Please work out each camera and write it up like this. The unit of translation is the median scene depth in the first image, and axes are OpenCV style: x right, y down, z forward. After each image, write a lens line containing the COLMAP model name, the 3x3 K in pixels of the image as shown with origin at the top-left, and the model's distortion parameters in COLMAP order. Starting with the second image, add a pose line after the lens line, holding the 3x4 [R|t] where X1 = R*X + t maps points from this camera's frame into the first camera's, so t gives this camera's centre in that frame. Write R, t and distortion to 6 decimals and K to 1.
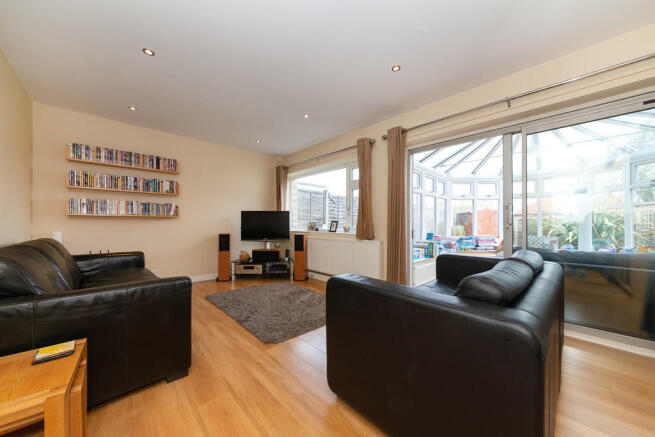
lens RADIAL K [[229.7, 0, 330.2], [0, 229.7, 223.7], [0, 0, 1]] dist [0.000005, 0.000060]
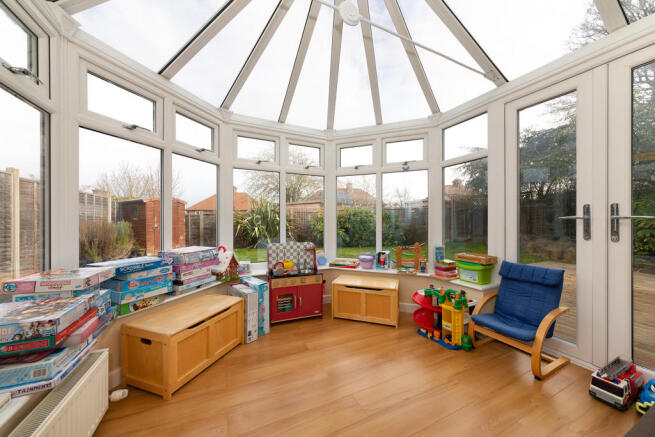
lens RADIAL K [[229.7, 0, 326.9], [0, 229.7, 220.4], [0, 0, 1]] dist [0.000005, 0.000060]
pose [[0.332014, -0.002108, 0.943272, 0.391190], [-0.004680, 0.999982, 0.003882, 0.002053], [-0.943263, -0.005703, 0.331998, 0.675435]]
